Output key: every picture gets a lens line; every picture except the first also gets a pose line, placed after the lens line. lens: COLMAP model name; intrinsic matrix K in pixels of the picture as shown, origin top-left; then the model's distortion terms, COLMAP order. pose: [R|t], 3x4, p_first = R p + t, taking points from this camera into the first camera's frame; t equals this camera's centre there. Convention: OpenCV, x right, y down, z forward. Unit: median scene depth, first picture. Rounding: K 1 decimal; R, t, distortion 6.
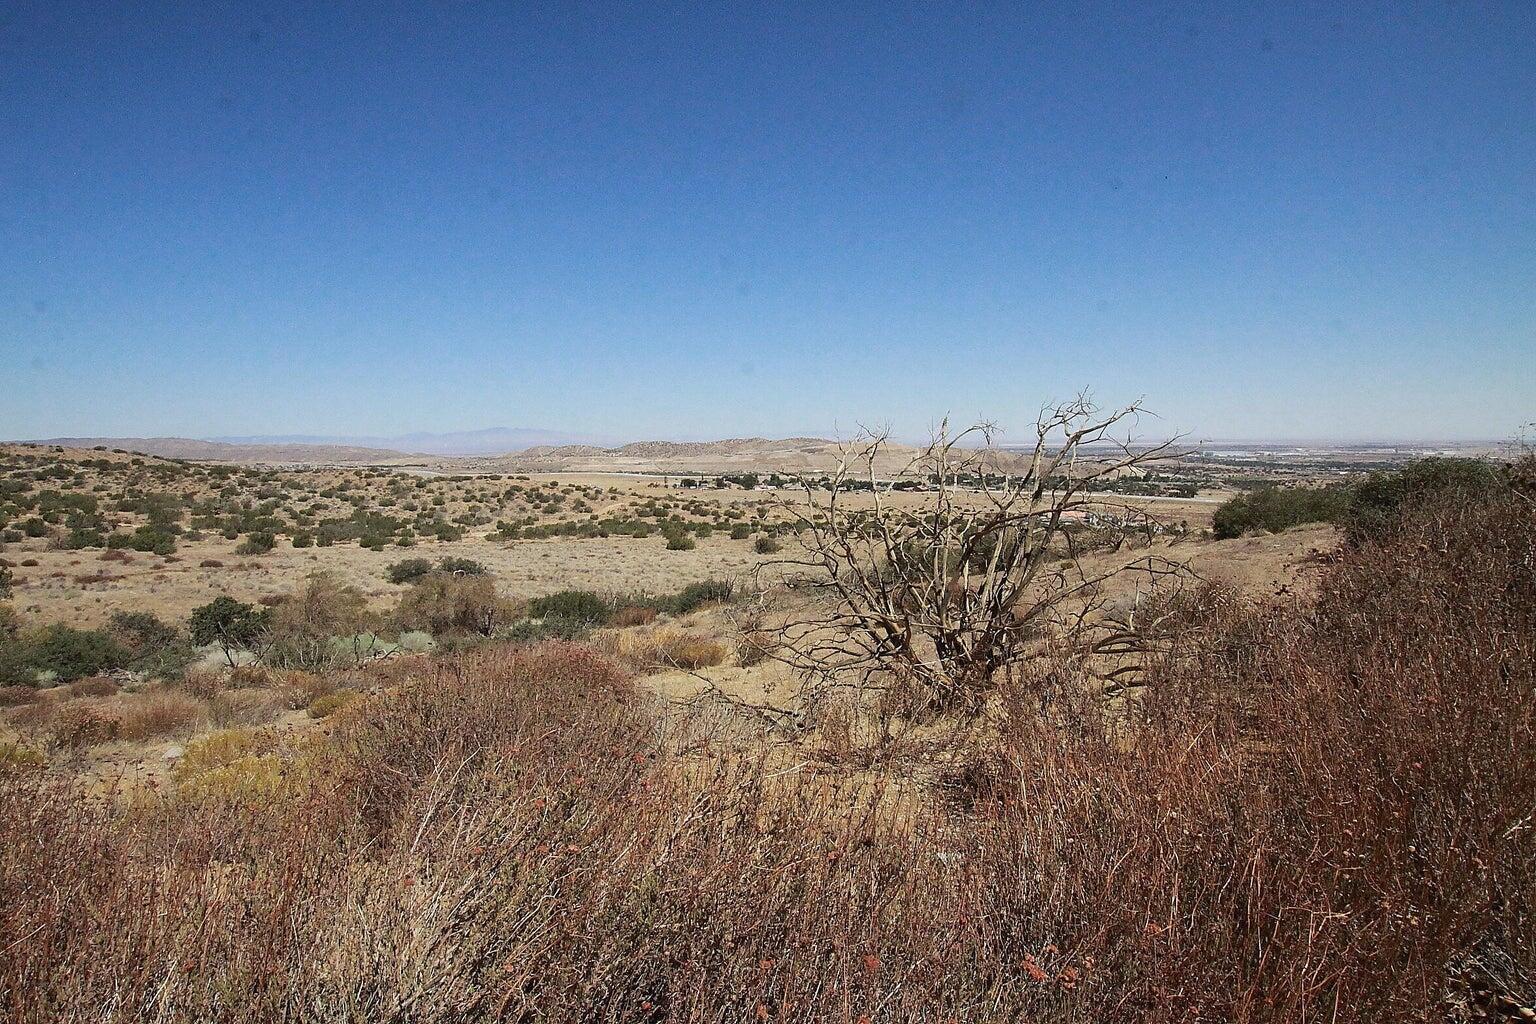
lens RADIAL K [[790.6, 0, 762.8], [0, 790.6, 520.2], [0, 0, 1]] dist [-0.019241, 0.000301]
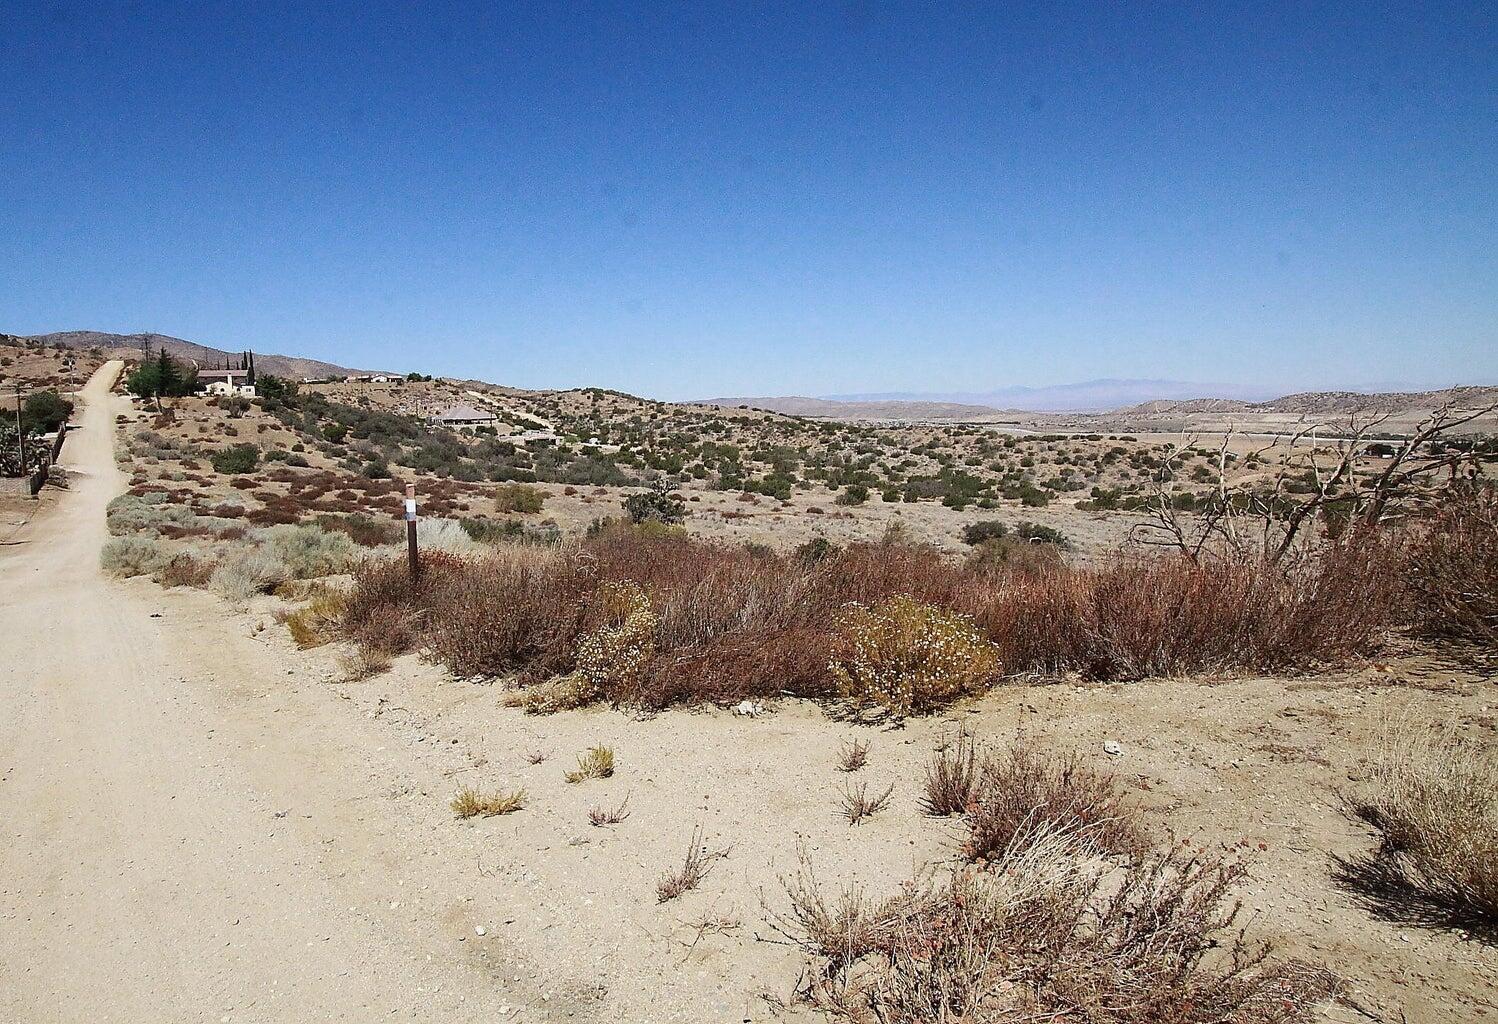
lens RADIAL K [[769.2, 0, 744.5], [0, 769.2, 510.8], [0, 0, 1]] dist [0.000180, 0.000244]
pose [[0.764892, 0.076792, -0.639565, -0.084489], [-0.052480, 0.996997, 0.056945, -0.001525], [0.642018, -0.009992, 0.766625, 0.098350]]
